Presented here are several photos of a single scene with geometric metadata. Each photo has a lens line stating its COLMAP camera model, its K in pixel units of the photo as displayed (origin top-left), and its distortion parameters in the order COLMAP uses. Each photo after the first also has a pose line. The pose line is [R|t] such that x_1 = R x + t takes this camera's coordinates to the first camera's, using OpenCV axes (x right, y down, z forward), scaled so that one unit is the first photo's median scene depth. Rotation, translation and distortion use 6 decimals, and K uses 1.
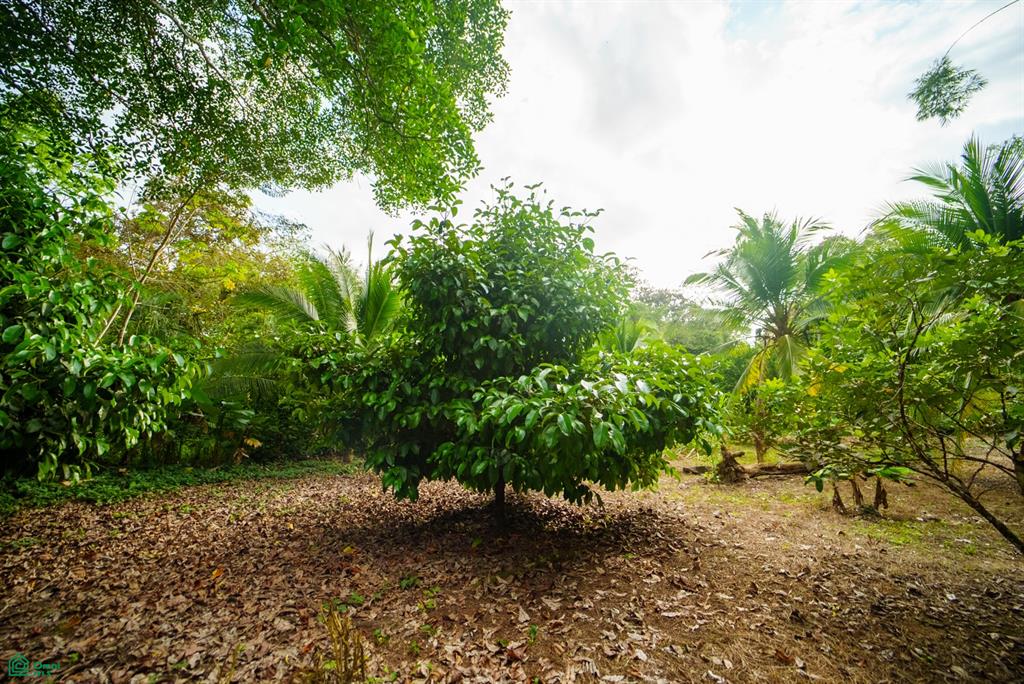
lens RADIAL K [[420.5, 0, 514.2], [0, 420.5, 341.9], [0, 0, 1]] dist [-0.019715, 0.001178]
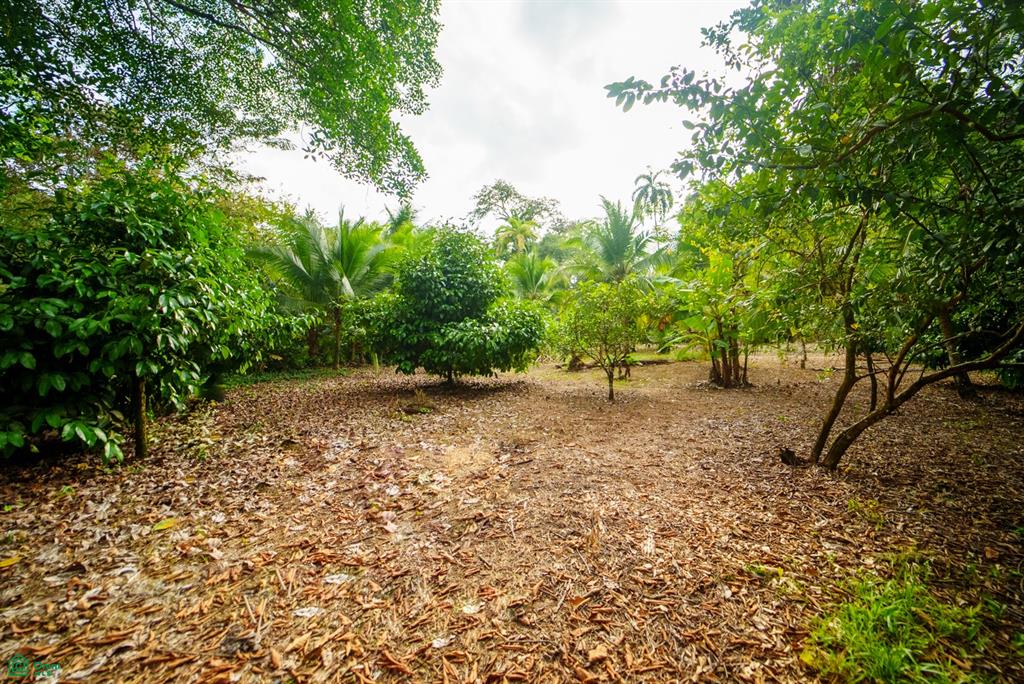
lens RADIAL K [[420.5, 0, 515.3], [0, 420.5, 338.1], [0, 0, 1]] dist [-0.019715, 0.001178]
pose [[0.984519, -0.019963, 0.174138, -0.075543], [-0.013192, 0.982235, 0.187188, -0.223620], [-0.174781, -0.186588, 0.966766, -1.112625]]
